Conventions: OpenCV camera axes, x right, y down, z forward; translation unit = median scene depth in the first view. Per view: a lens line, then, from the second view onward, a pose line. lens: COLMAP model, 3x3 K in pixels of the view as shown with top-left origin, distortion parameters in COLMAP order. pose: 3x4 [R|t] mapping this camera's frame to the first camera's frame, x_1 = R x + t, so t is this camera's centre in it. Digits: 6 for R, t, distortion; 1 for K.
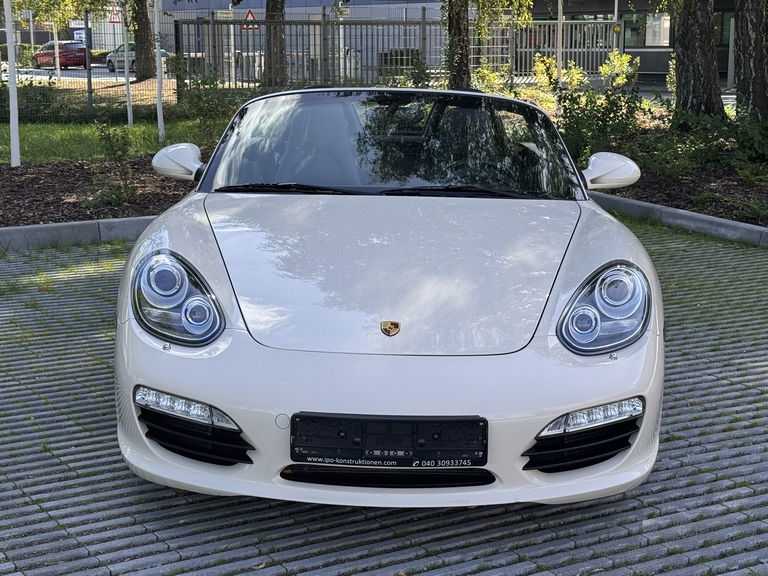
lens RADIAL K [[1372.1, 0, 384.0], [0, 1372.1, 288.0], [0, 0, 1]] dist [0.259334, -0.003531]
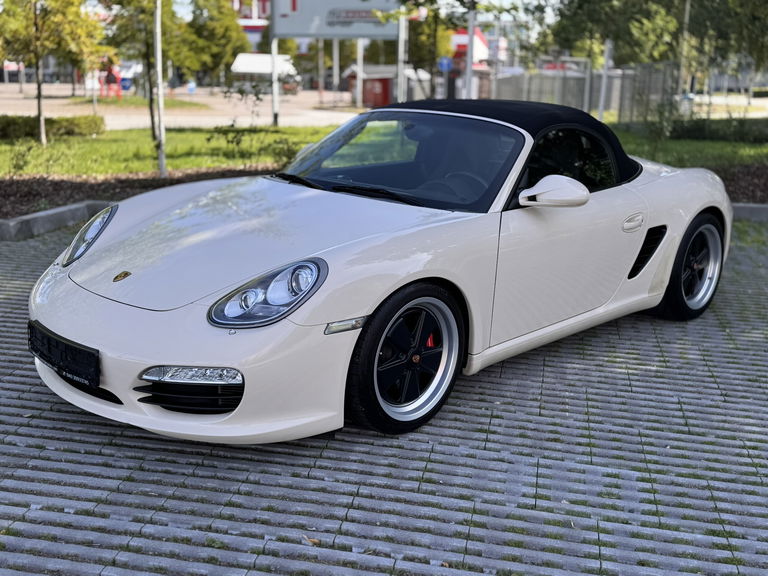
lens RADIAL K [[823.8, 0, 384.0], [0, 823.8, 288.0], [0, 0, 1]] dist [0.177234, -0.380426]
pose [[0.707440, 0.179301, -0.683652, 0.729049], [-0.142604, 0.983603, 0.110404, -0.084252], [0.692238, 0.019387, 0.721409, 0.565118]]
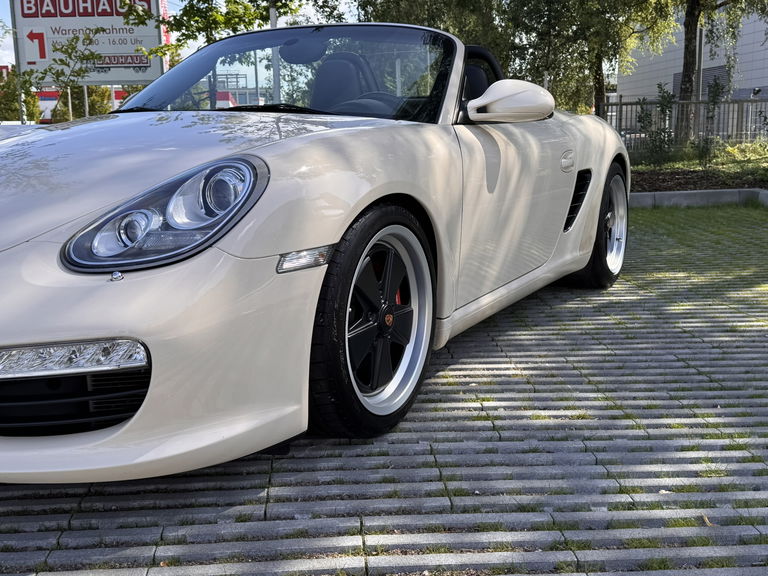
lens RADIAL K [[823.8, 0, 384.0], [0, 823.8, 288.0], [0, 0, 1]] dist [0.177234, -0.380426]
pose [[0.877211, 0.066130, -0.475530, 0.465065], [-0.065384, 0.997695, 0.018131, 0.037765], [0.475633, 0.015187, 0.879513, 0.694292]]
